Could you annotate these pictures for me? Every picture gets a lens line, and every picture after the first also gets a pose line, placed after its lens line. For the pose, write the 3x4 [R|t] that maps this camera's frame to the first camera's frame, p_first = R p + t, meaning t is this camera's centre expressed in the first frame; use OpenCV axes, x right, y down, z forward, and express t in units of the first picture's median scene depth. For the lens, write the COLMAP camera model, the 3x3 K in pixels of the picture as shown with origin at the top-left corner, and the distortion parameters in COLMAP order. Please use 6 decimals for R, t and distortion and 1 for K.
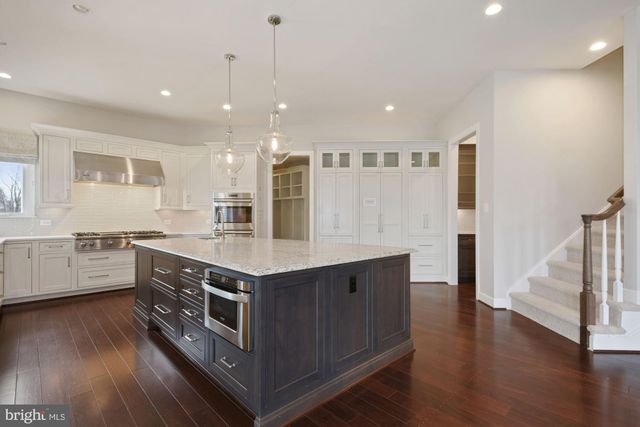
lens RADIAL K [[303.7, 0, 320.0], [0, 303.7, 213.5], [0, 0, 1]] dist [0.001889, 0.000196]
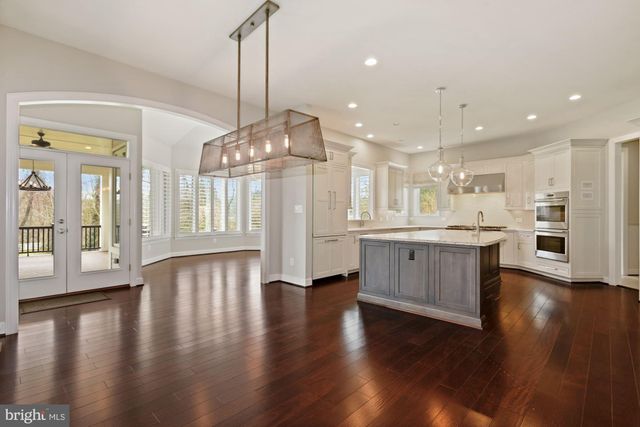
lens RADIAL K [[292.9, 0, 320.0], [0, 292.9, 213.5], [0, 0, 1]] dist [0.002683, 0.000103]
pose [[0.039267, -0.001389, -0.999228, 0.692424], [0.006866, 0.999976, -0.001120, -0.001822], [0.999205, -0.006817, 0.039275, 0.168937]]
